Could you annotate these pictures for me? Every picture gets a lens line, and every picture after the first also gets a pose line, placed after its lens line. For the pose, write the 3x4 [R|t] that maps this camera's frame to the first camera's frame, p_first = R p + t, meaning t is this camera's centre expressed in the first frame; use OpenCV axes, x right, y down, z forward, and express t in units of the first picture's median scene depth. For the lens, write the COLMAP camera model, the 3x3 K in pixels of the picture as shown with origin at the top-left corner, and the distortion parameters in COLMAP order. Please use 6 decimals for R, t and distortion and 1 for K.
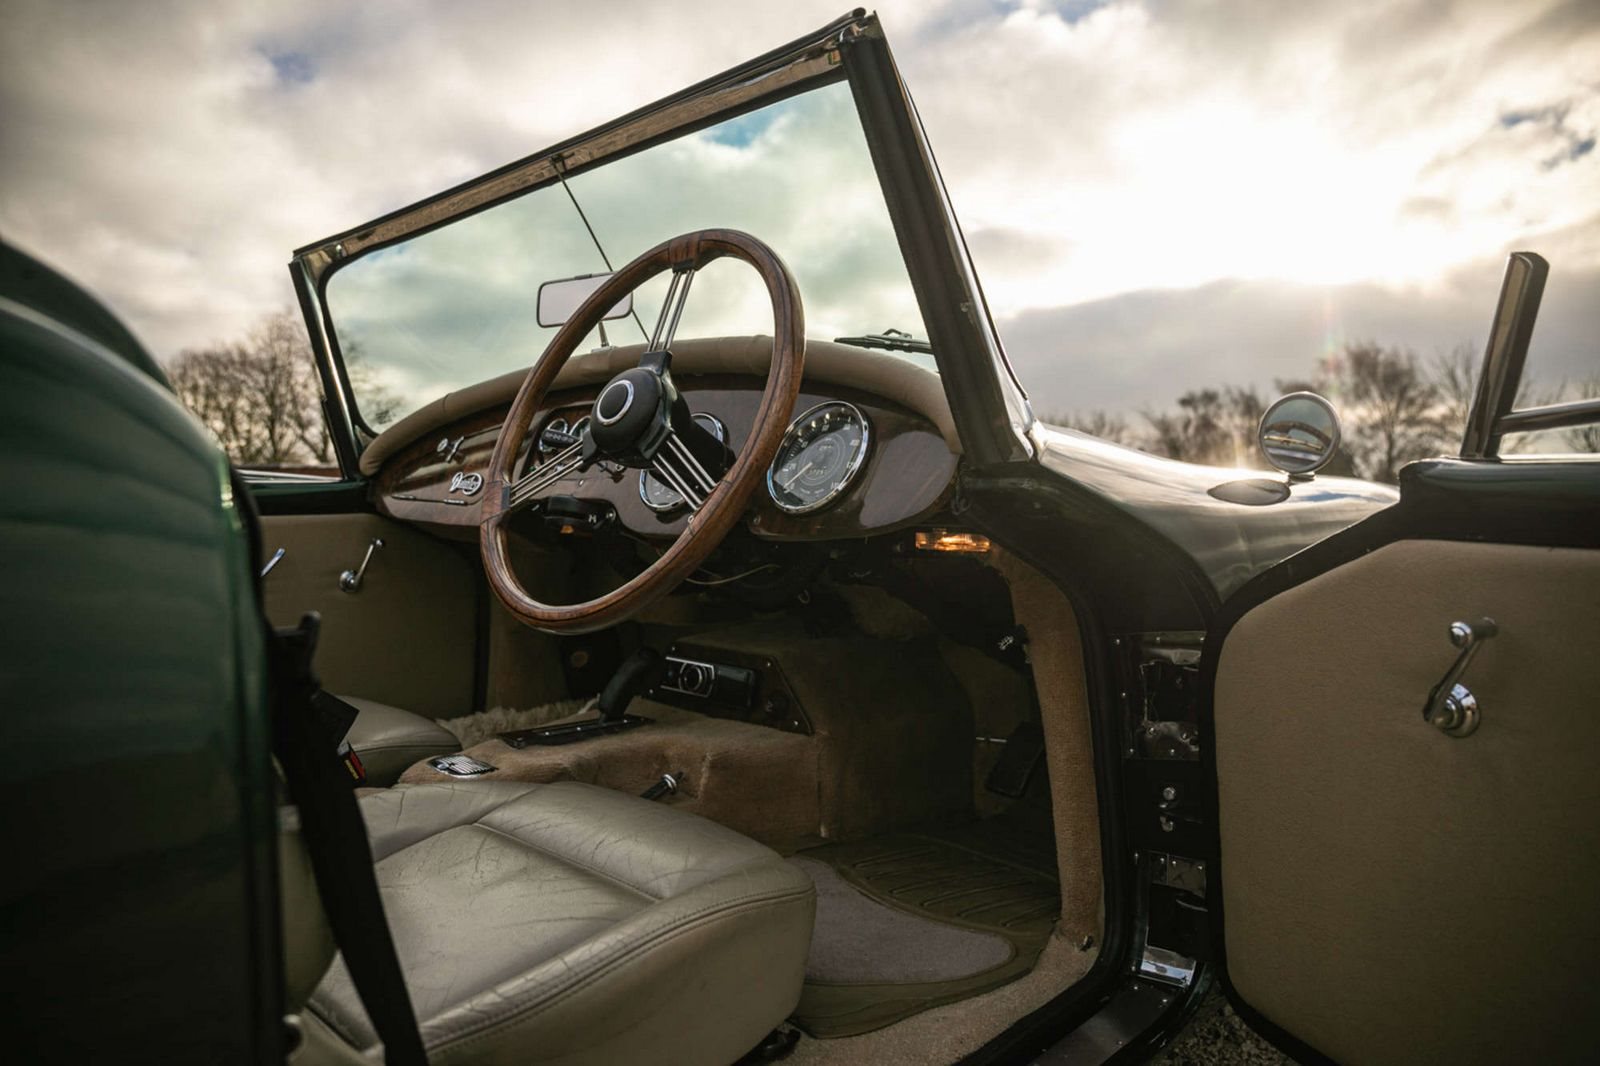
lens RADIAL K [[1096.9, 0, 800.0], [0, 1096.9, 533.0], [0, 0, 1]] dist [-0.079997, 0.002850]
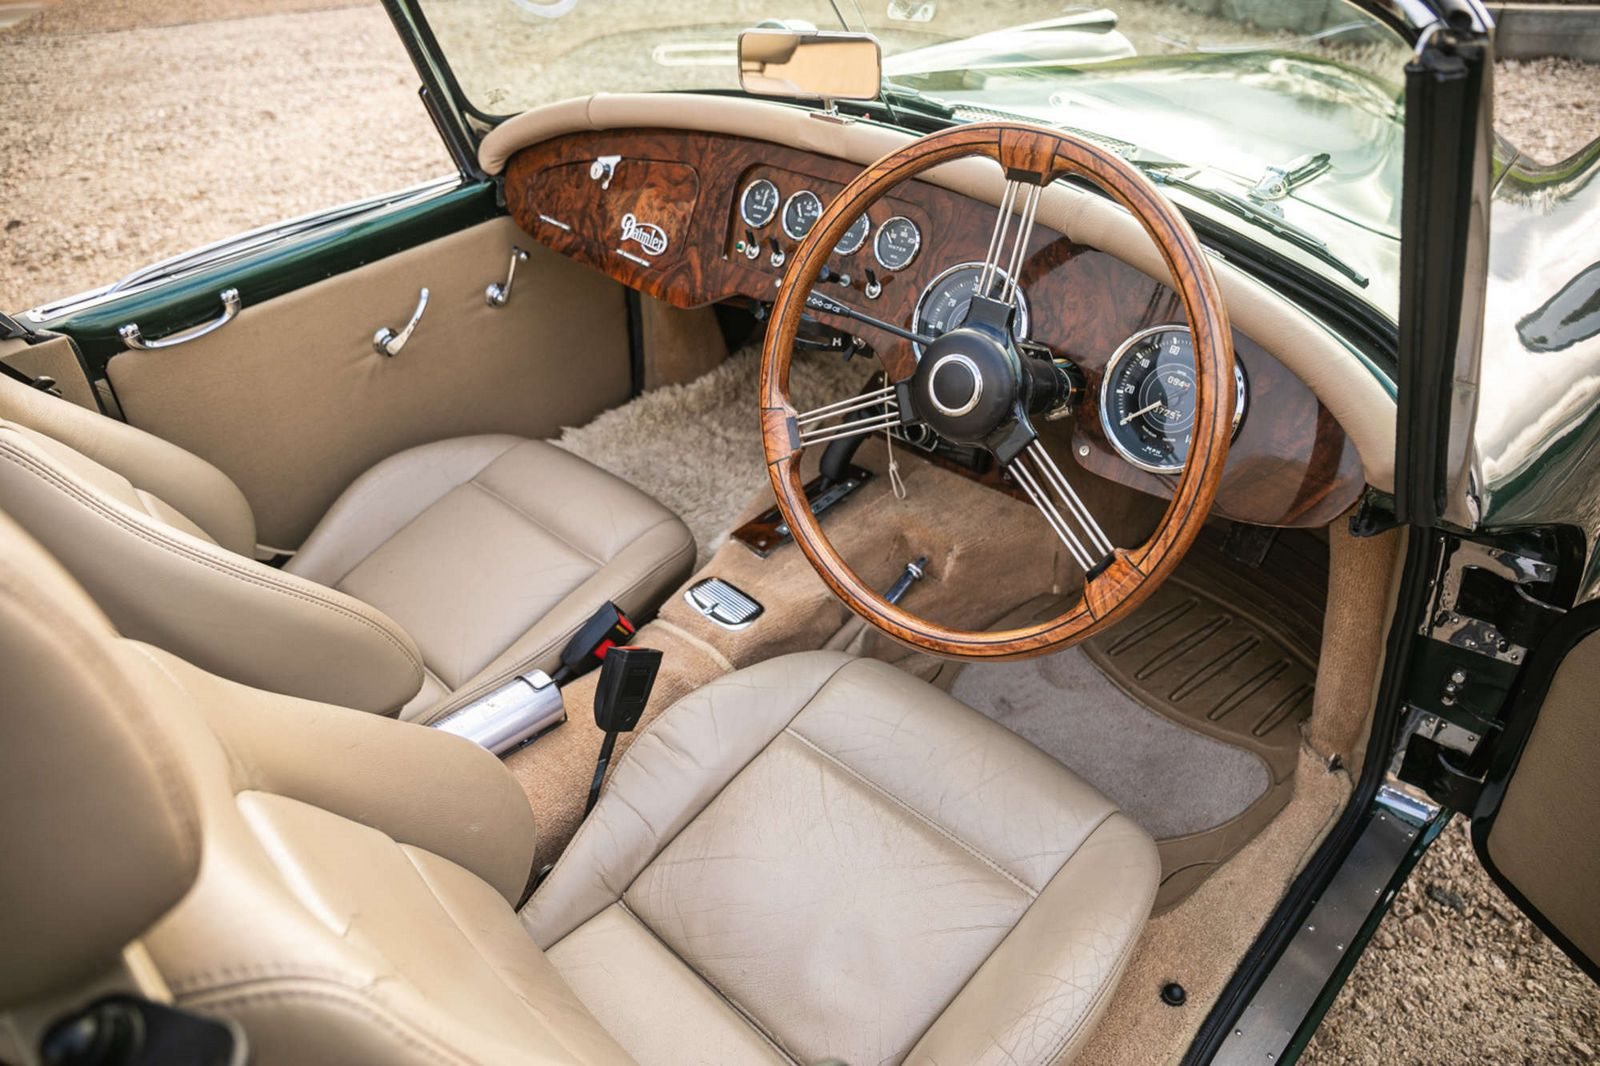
lens RADIAL K [[1096.9, 0, 800.0], [0, 1096.9, 533.0], [0, 0, 1]] dist [-0.079997, 0.002850]
pose [[0.999031, -0.041503, -0.014677, -0.207302], [0.042525, 0.823664, 0.565482, -0.369846], [-0.011380, -0.565558, 0.824630, 0.195379]]
